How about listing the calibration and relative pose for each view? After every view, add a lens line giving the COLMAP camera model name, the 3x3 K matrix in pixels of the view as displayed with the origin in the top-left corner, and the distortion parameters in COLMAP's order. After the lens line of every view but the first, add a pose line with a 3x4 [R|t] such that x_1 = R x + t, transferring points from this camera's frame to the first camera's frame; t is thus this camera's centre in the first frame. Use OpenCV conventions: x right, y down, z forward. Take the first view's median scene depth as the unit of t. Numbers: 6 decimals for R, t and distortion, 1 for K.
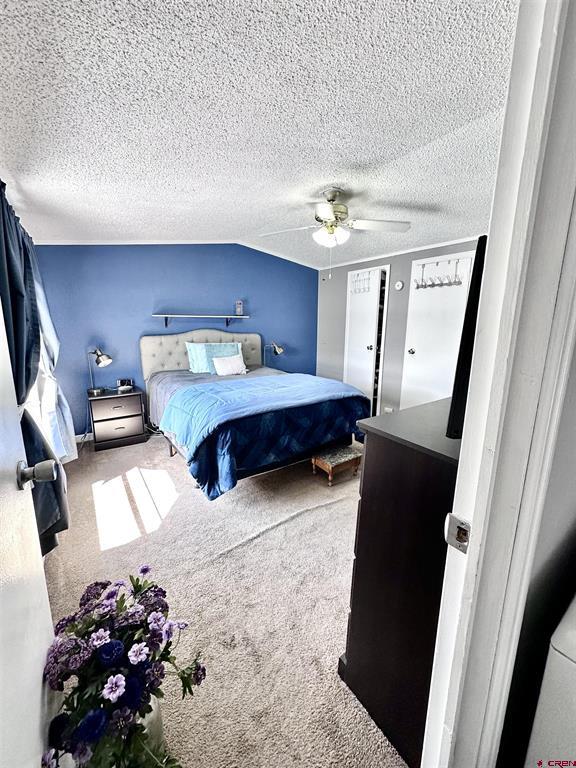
lens RADIAL K [[305.7, 0, 291.0], [0, 305.7, 383.7], [0, 0, 1]] dist [0.001213, 0.000417]
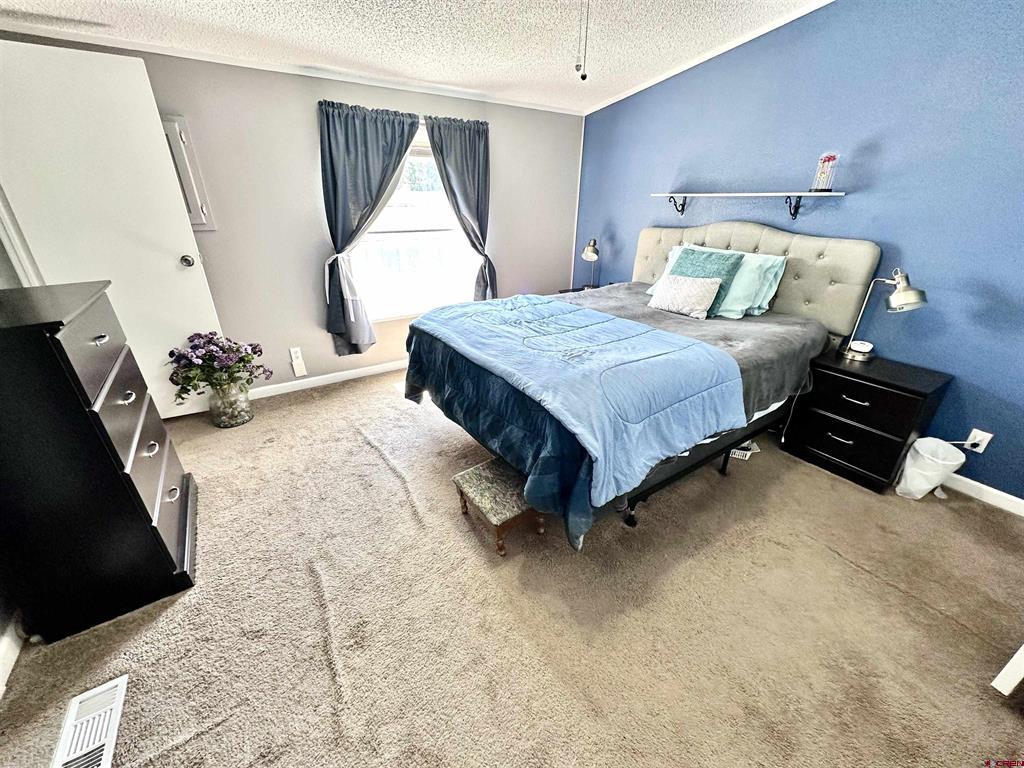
lens RADIAL K [[407.6, 0, 513.7], [0, 407.6, 386.2], [0, 0, 1]] dist [0.001213, 0.000417]
pose [[-0.015138, 0.407123, -0.913248, 0.504095], [-0.211180, 0.891447, 0.400905, -0.136906], [0.977330, 0.198929, 0.072481, 0.687553]]
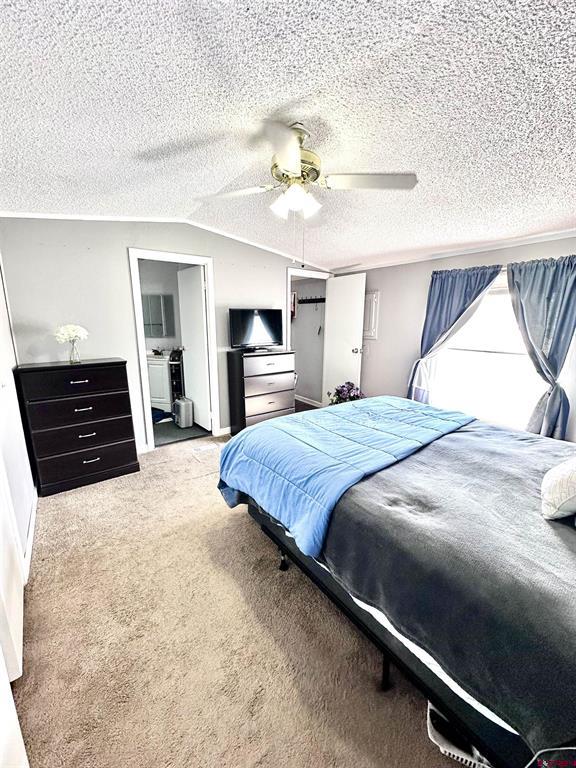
lens RADIAL K [[305.7, 0, 288.9], [0, 305.7, 385.2], [0, 0, 1]] dist [0.001213, 0.000417]
pose [[-0.999261, -0.013243, -0.036073, 0.114200], [-0.026634, 0.915369, 0.401735, -0.263516], [0.027700, 0.402399, -0.915045, 1.226440]]
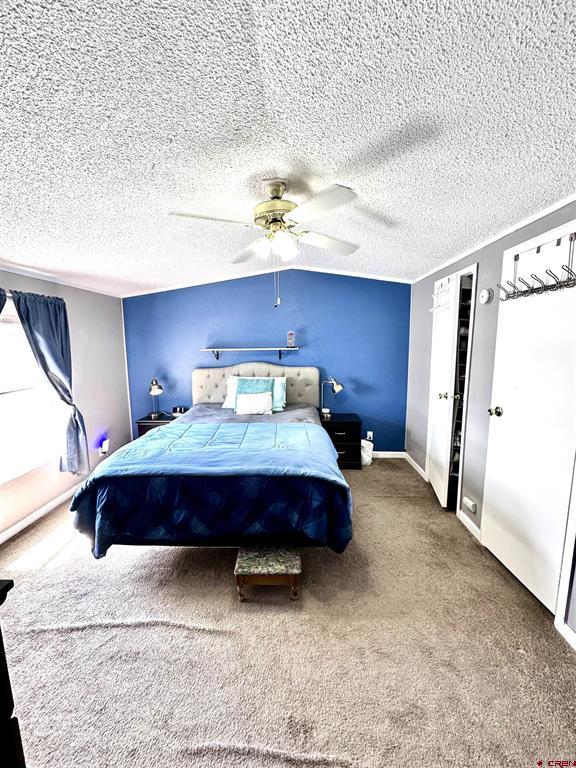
lens RADIAL K [[305.7, 0, 289.8], [0, 305.7, 385.0], [0, 0, 1]] dist [0.001213, 0.000417]
pose [[0.801703, 0.064332, -0.594250, 0.415382], [-0.101642, 0.994384, -0.029475, -0.097575], [0.589017, 0.084031, 0.803740, 0.324902]]
